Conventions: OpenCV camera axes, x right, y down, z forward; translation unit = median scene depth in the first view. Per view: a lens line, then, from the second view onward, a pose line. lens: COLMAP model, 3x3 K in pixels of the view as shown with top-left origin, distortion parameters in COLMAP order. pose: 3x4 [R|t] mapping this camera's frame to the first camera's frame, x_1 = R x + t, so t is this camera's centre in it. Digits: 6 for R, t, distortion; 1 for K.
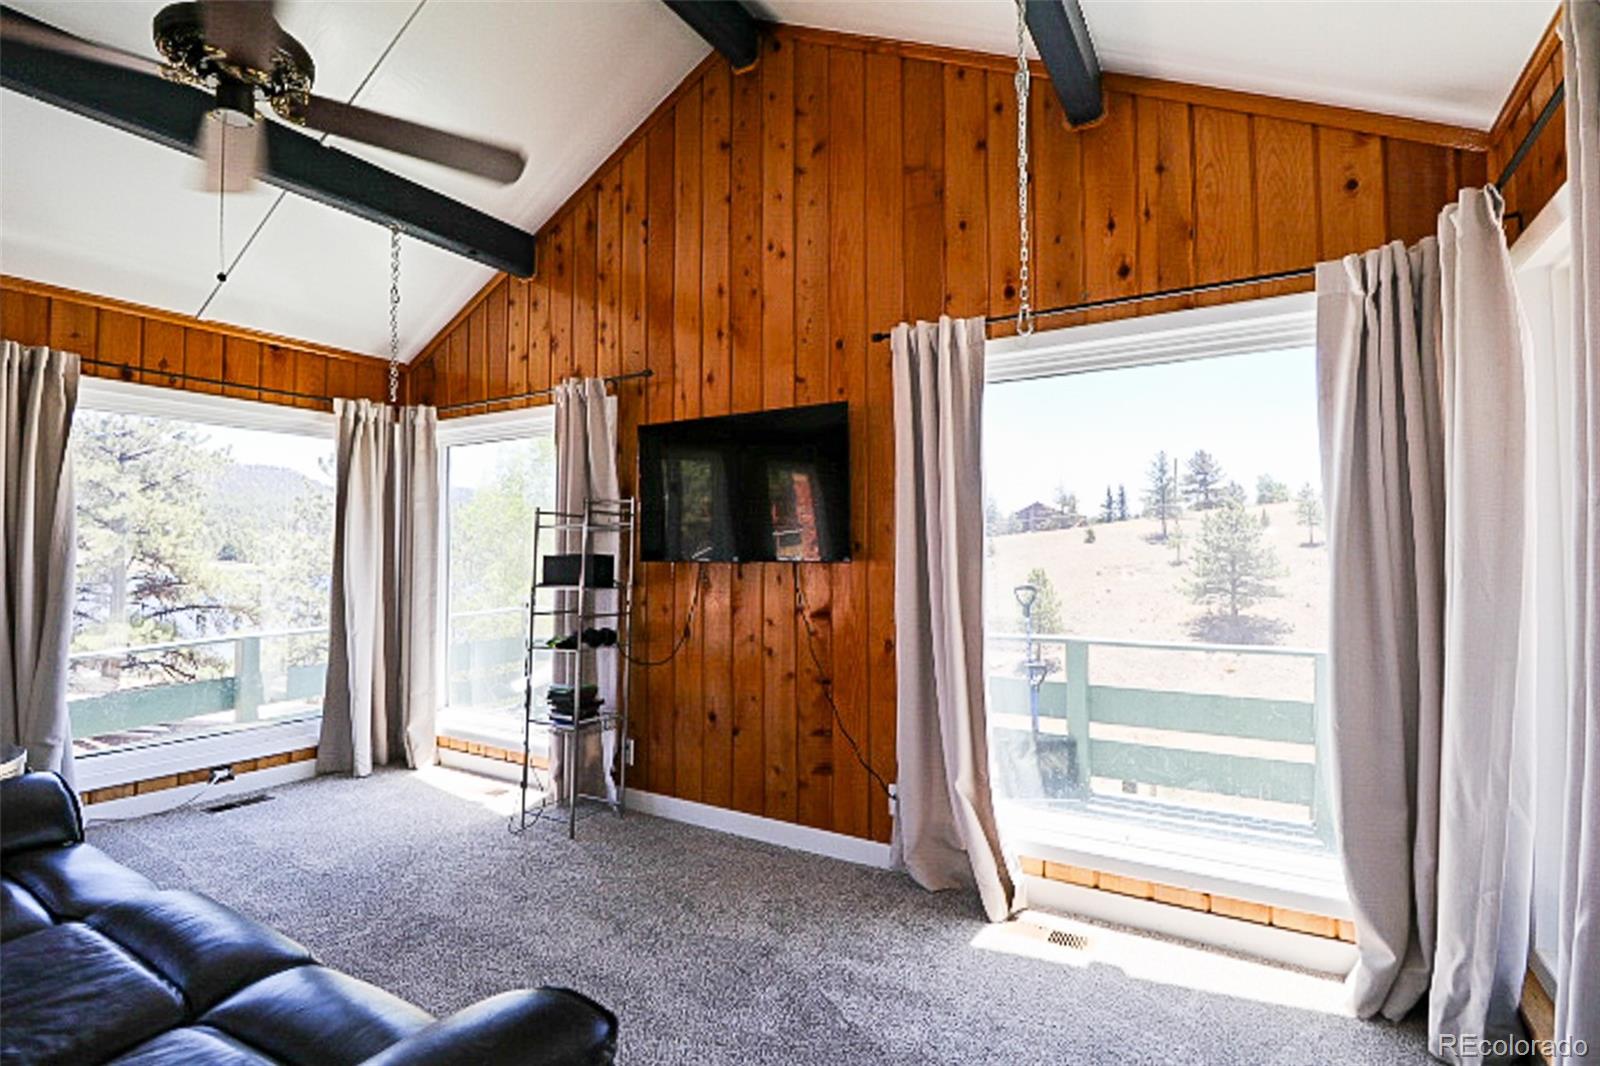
lens RADIAL K [[754.8, 0, 793.4], [0, 754.8, 527.5], [0, 0, 1]] dist [-0.000294, -0.011959]
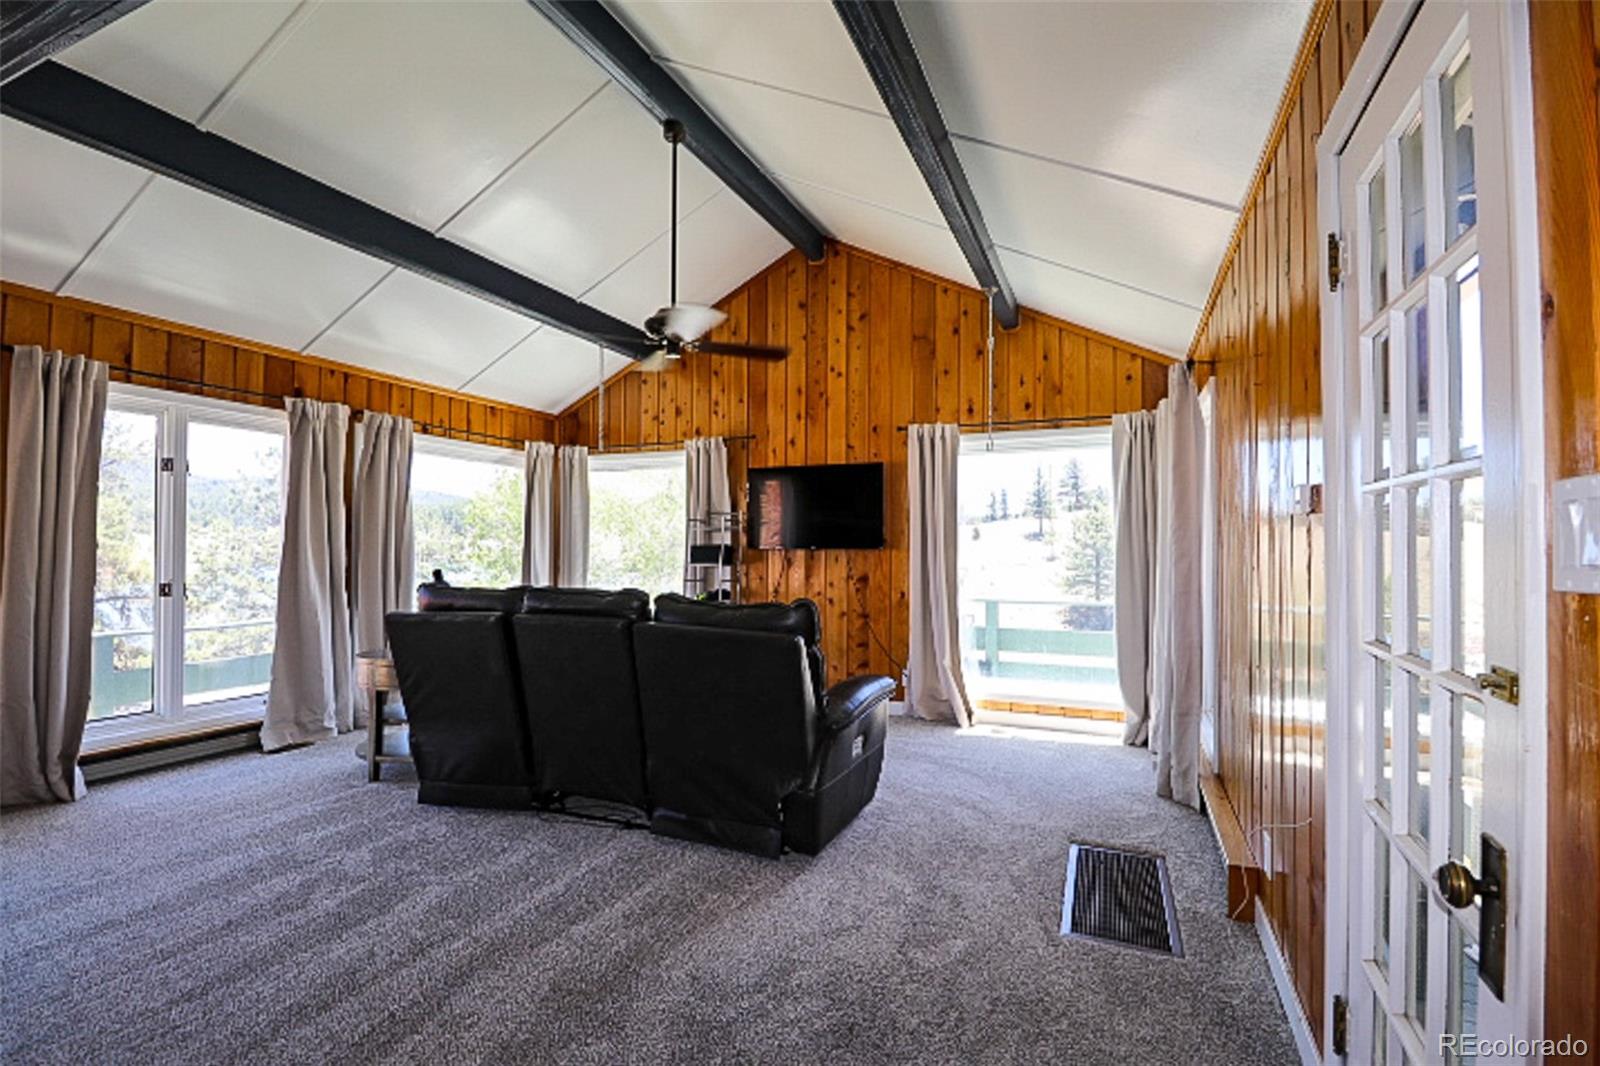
lens RADIAL K [[736.4, 0, 791.3], [0, 736.4, 525.0], [0, 0, 1]] dist [0.000096, -0.013119]
pose [[0.991427, 0.009527, 0.130311, -0.320599], [-0.009830, 0.999950, 0.001682, -0.012812], [-0.130288, -0.002948, 0.991472, -0.631991]]
